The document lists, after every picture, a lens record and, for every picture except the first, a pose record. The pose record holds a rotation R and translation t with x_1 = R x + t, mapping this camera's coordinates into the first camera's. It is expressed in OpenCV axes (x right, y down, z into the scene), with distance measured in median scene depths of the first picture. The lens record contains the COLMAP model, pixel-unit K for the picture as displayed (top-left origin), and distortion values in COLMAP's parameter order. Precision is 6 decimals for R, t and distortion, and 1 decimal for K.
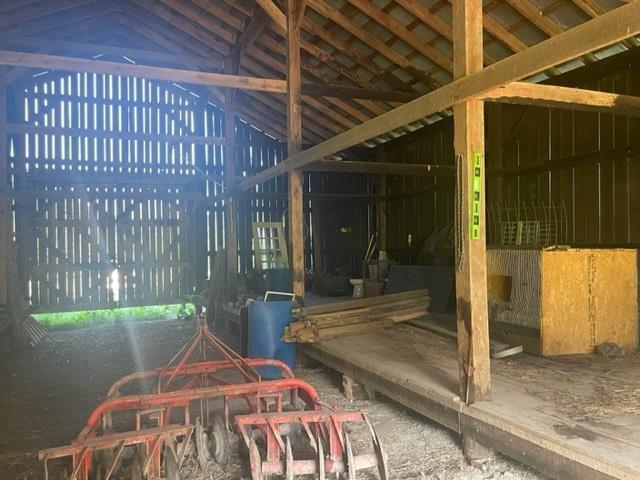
lens RADIAL K [[540.3, 0, 323.3], [0, 540.3, 237.9], [0, 0, 1]] dist [0.088989, -0.108840]
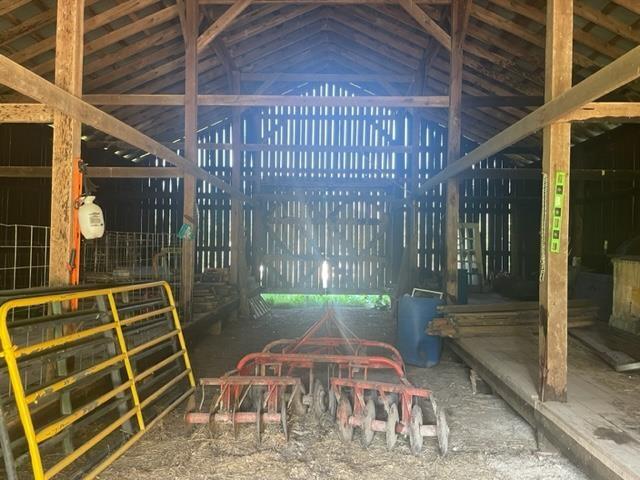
lens RADIAL K [[540.3, 0, 321.5], [0, 540.3, 241.9], [0, 0, 1]] dist [0.088989, -0.108840]
pose [[0.908446, 0.036439, -0.416411, 0.152600], [-0.030069, 0.999309, 0.021846, -0.013448], [0.416919, -0.007325, 0.908914, -0.088844]]
